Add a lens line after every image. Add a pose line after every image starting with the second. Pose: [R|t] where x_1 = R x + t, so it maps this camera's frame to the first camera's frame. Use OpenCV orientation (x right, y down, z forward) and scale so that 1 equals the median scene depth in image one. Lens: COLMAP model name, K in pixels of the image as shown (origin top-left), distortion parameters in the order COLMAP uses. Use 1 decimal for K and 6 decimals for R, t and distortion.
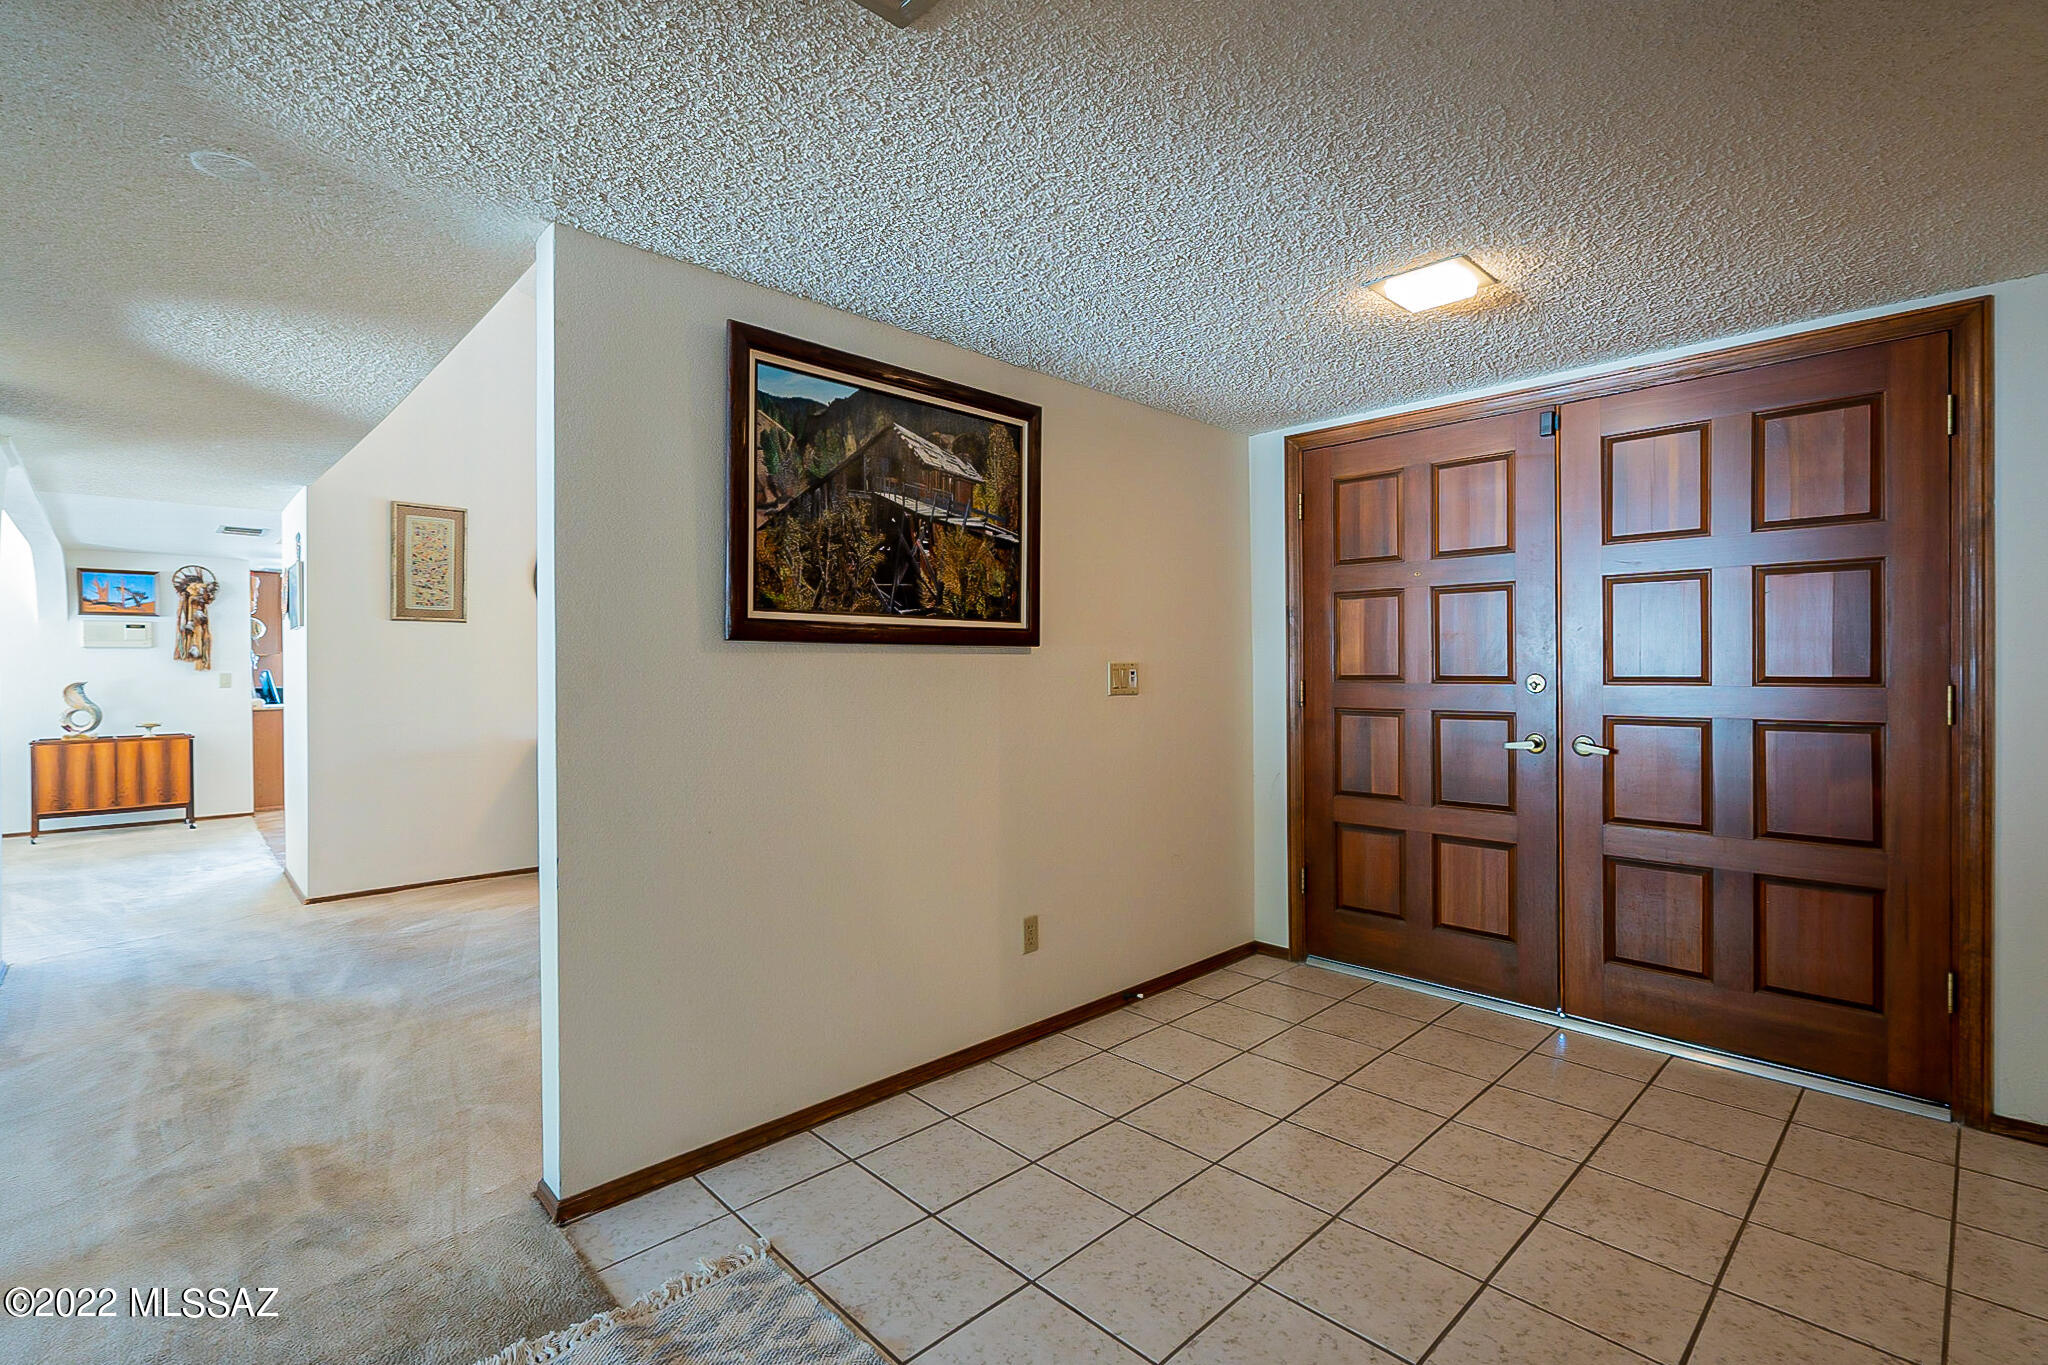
lens RADIAL K [[927.4, 0, 1034.4], [0, 927.4, 686.0], [0, 0, 1]] dist [-0.001073, -0.000752]
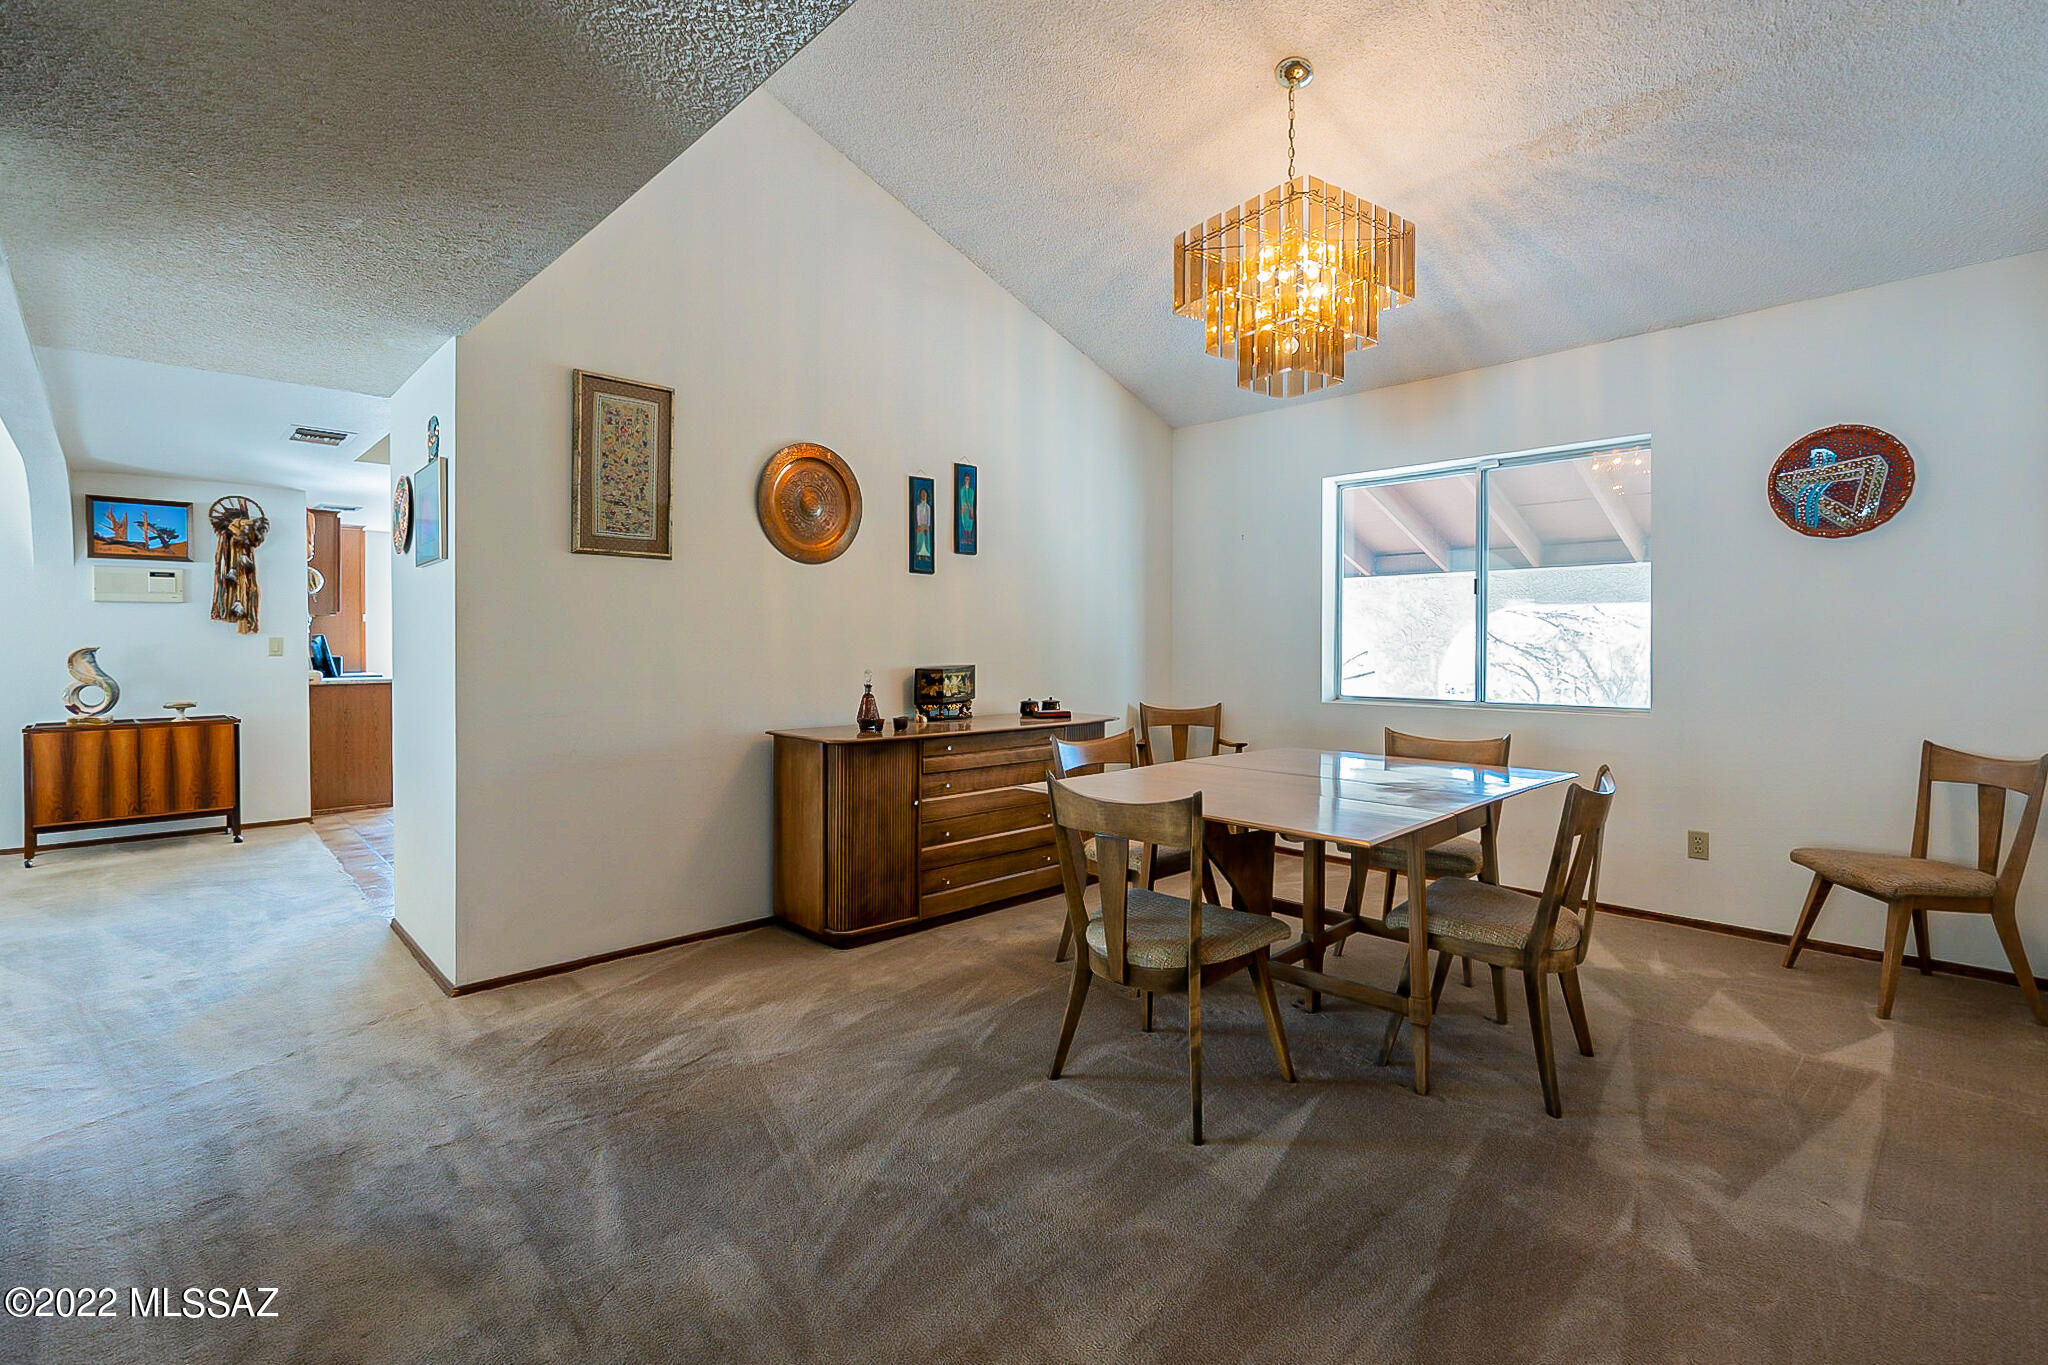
lens RADIAL K [[927.4, 0, 1013.7], [0, 927.4, 663.7], [0, 0, 1]] dist [-0.001073, -0.000752]
pose [[0.999957, 0.004686, -0.008055, -0.276269], [-0.004652, 0.999980, 0.004243, 0.002195], [0.008075, -0.004205, 0.999959, 0.255532]]
